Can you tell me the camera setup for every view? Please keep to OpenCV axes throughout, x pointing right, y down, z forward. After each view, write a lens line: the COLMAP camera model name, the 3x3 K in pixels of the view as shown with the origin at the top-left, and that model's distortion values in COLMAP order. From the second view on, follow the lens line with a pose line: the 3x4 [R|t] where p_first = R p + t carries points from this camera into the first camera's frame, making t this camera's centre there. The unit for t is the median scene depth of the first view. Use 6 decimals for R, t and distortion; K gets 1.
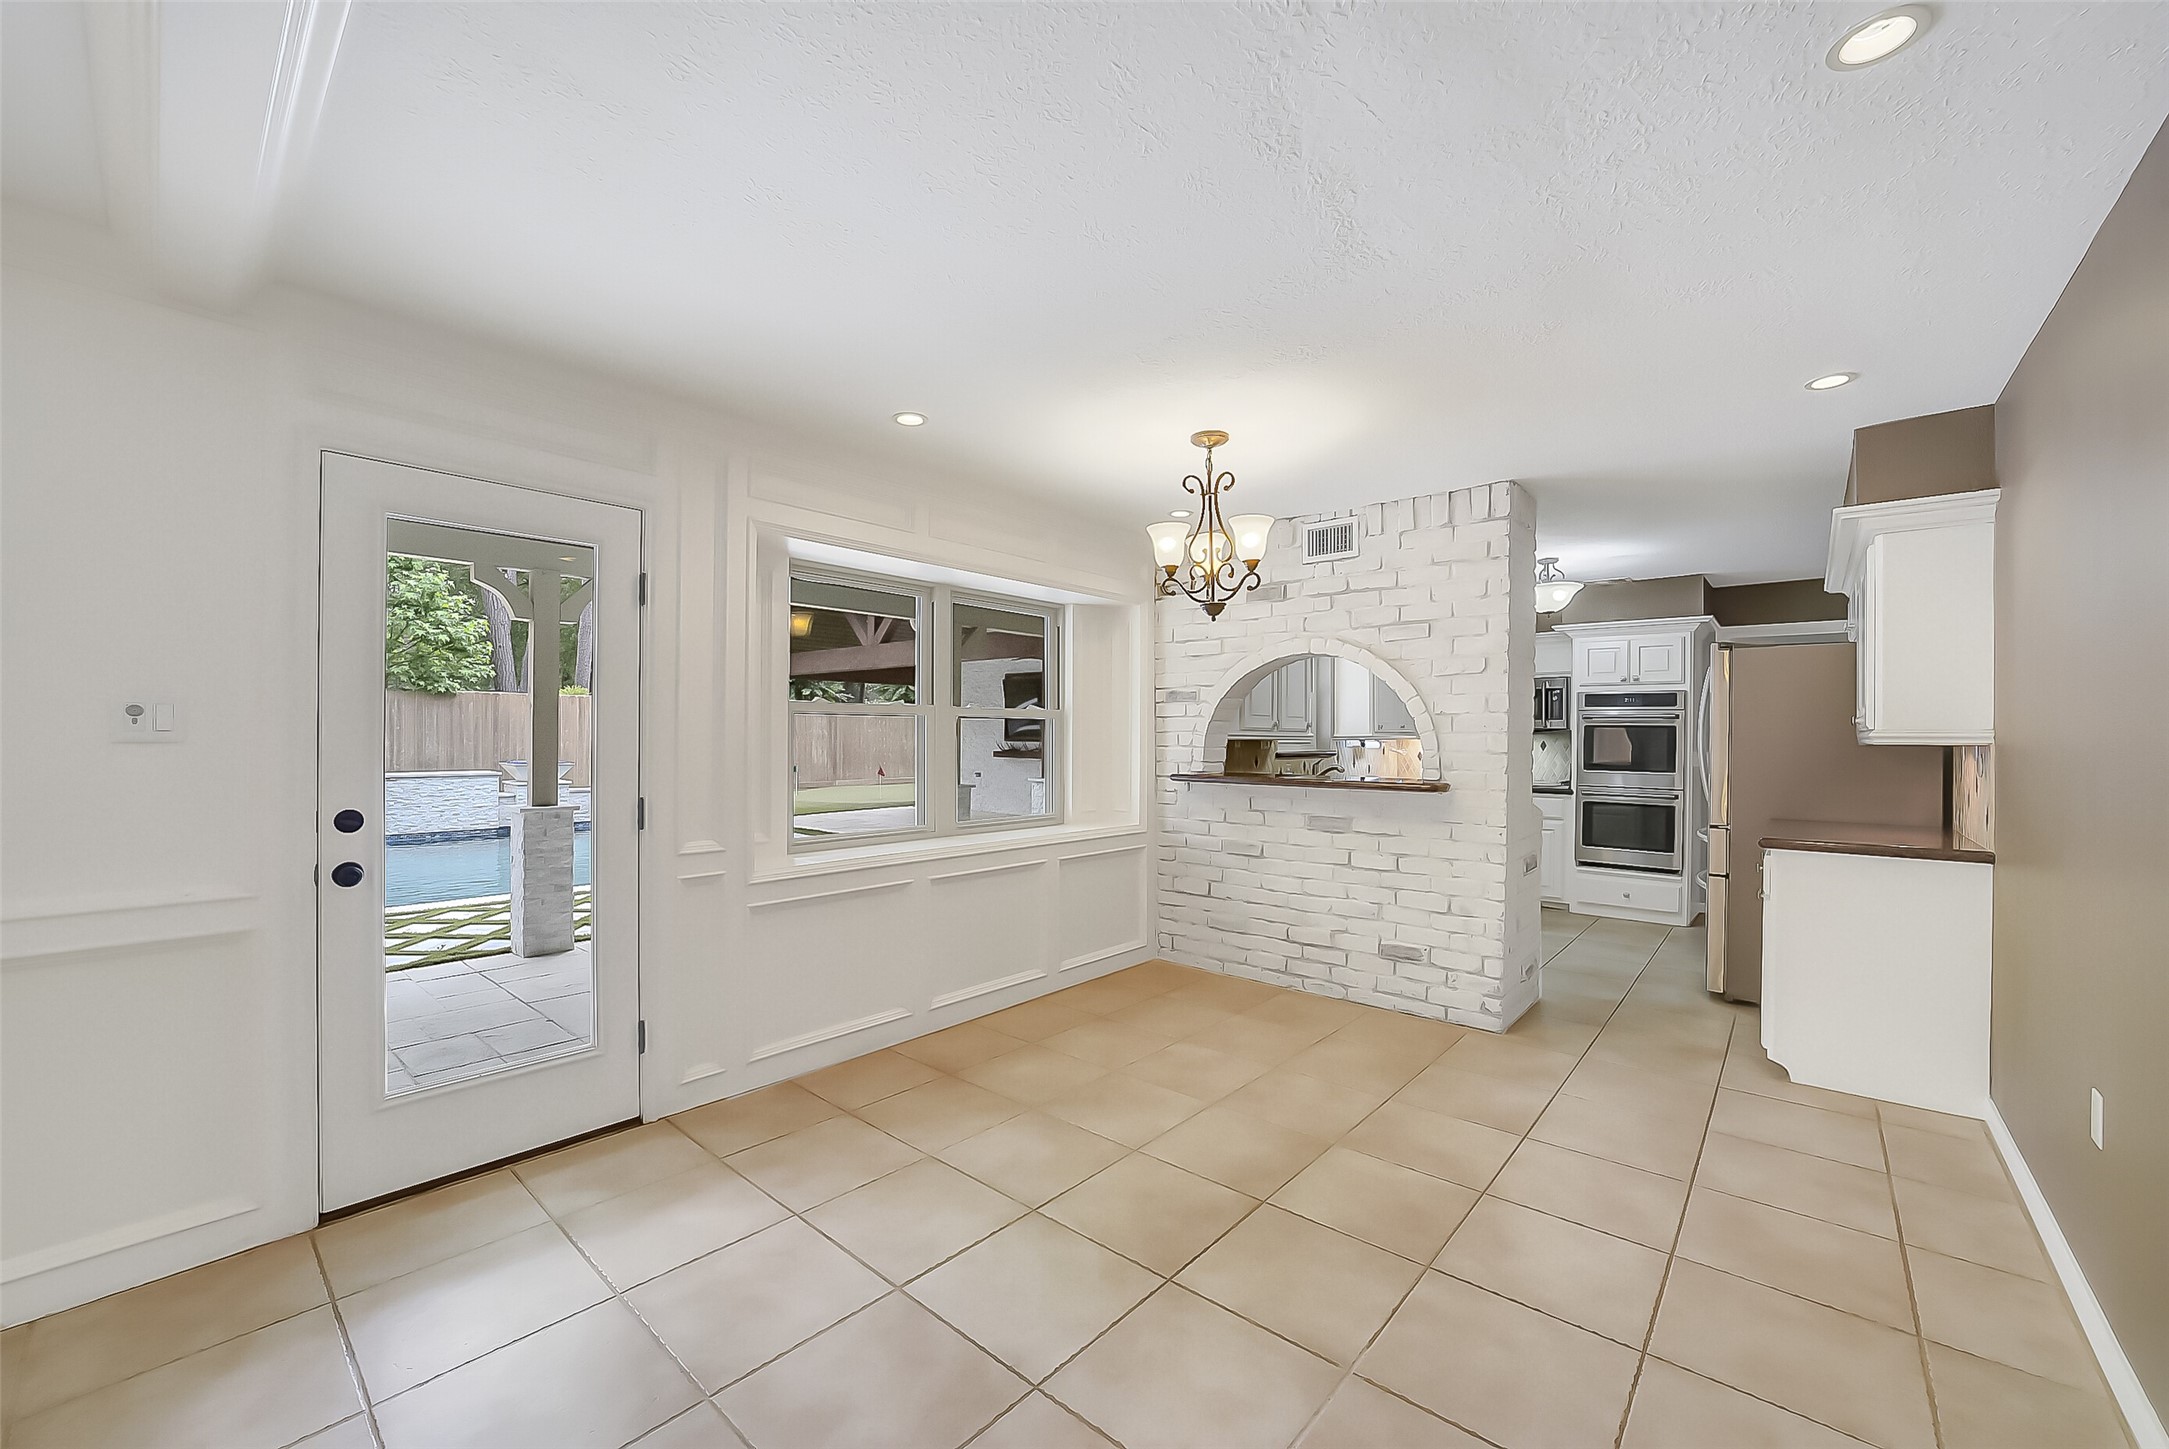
lens RADIAL K [[845.7, 0, 1088.0], [0, 845.7, 740.3], [0, 0, 1]] dist [-0.019120, 0.003181]
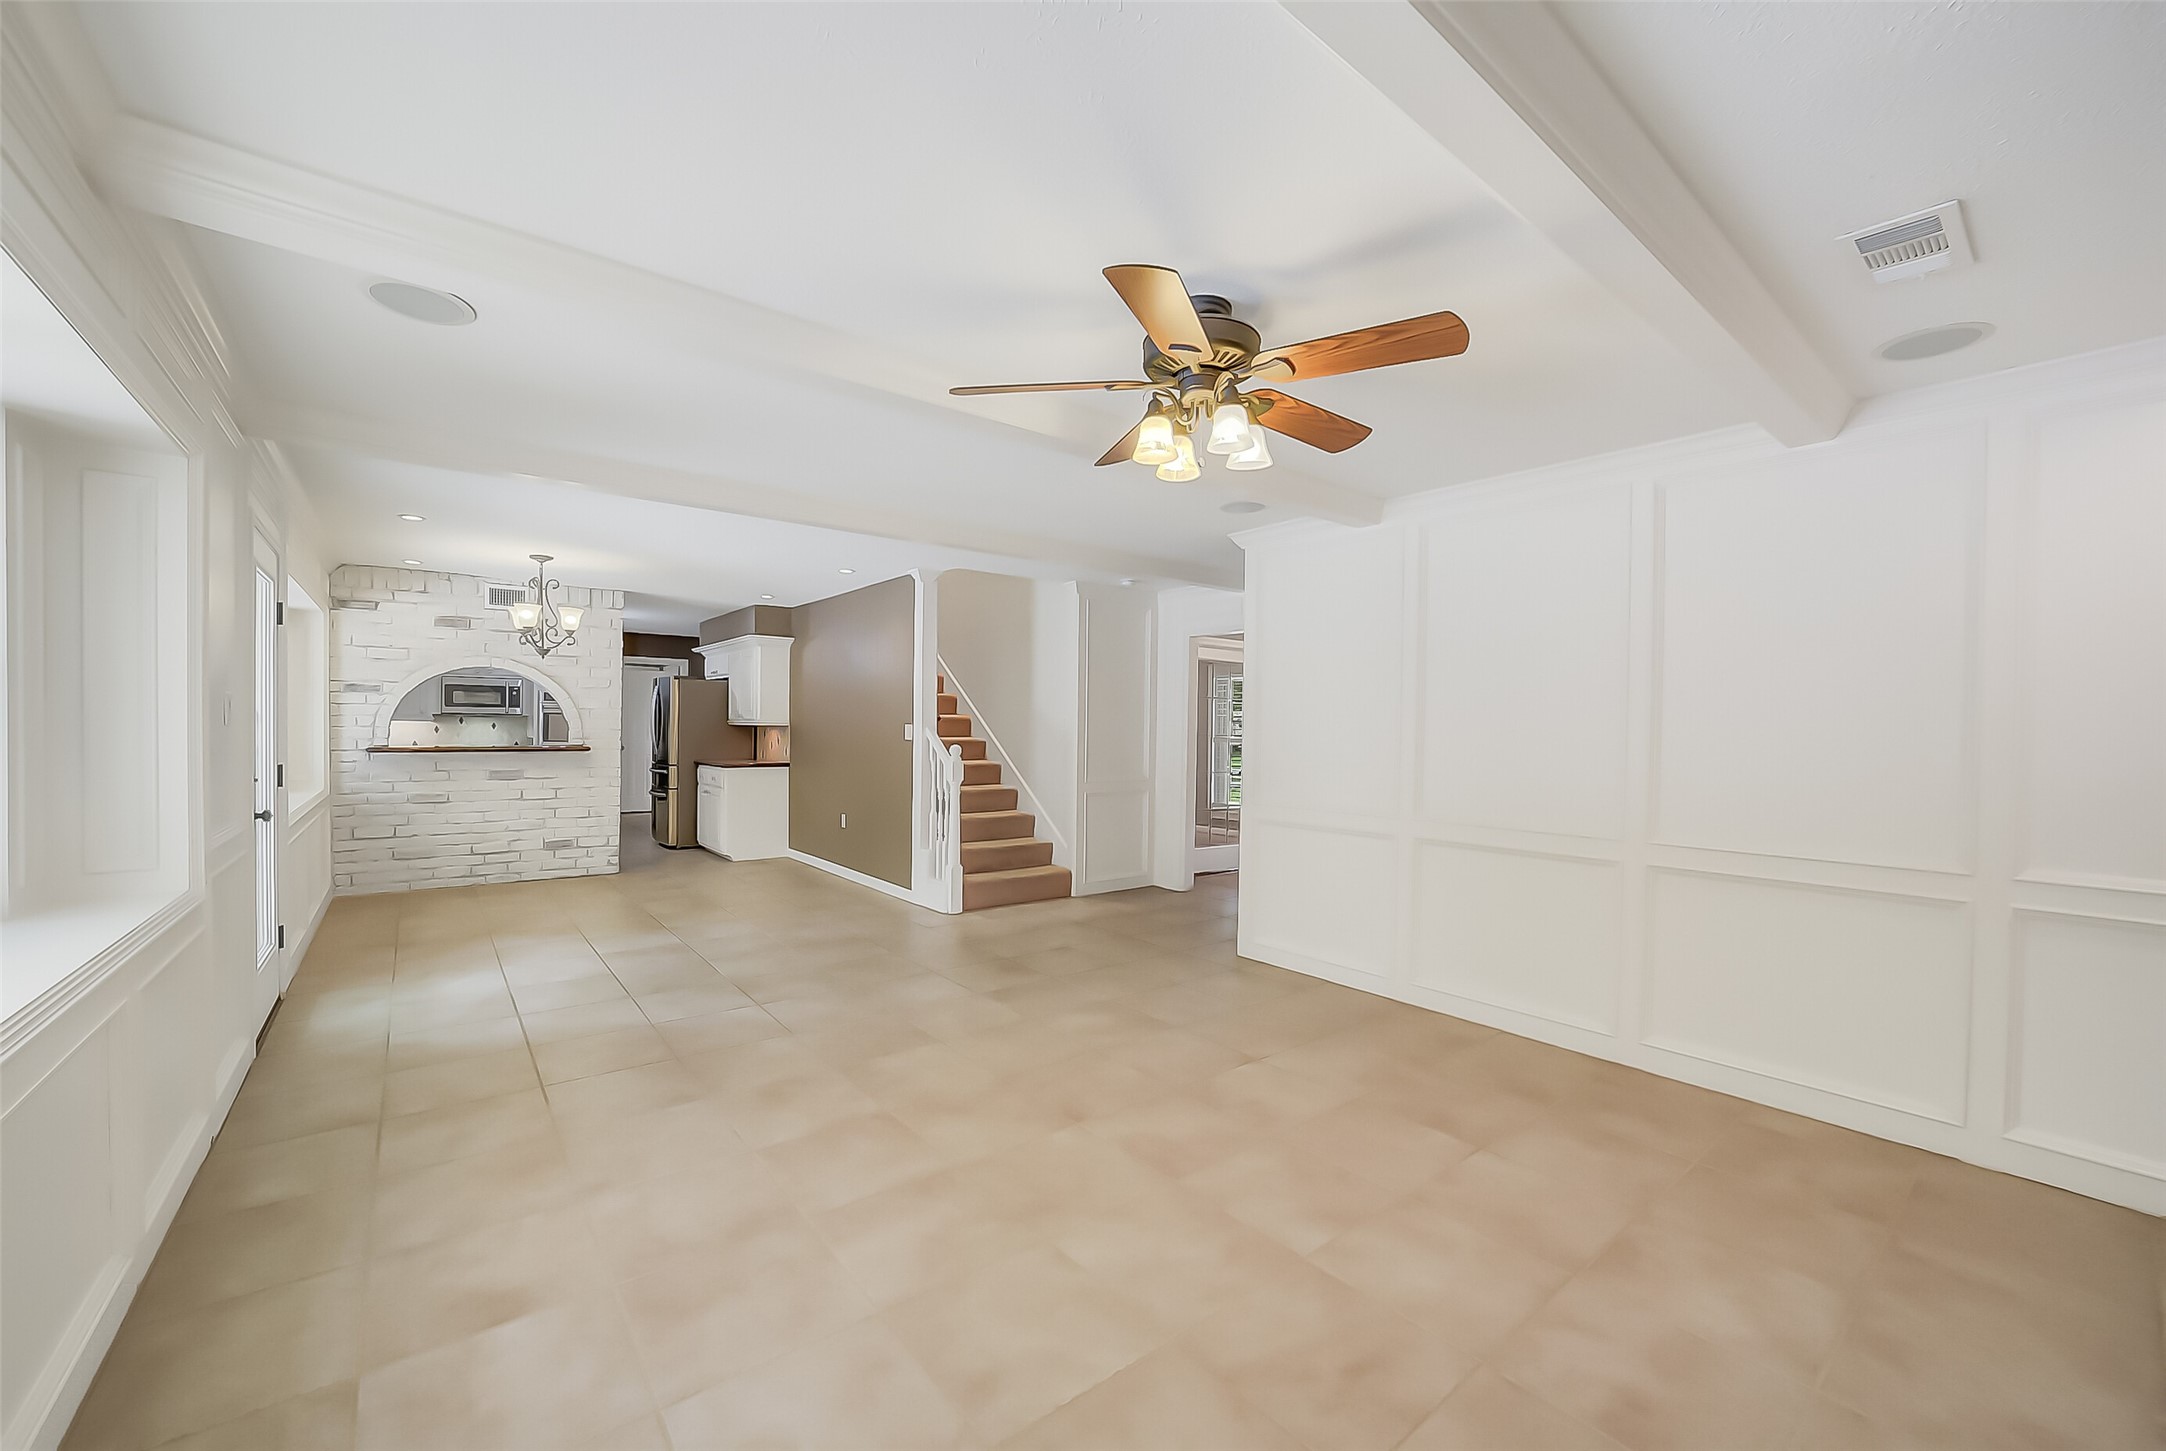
lens RADIAL K [[844.5, 0, 1085.8], [0, 844.5, 731.5], [0, 0, 1]] dist [-0.019120, 0.003181]
pose [[0.186825, -0.007055, 0.982368, -1.045965], [-0.006072, 0.999947, 0.008336, -0.003077], [-0.982374, -0.007523, 0.186772, -0.368490]]
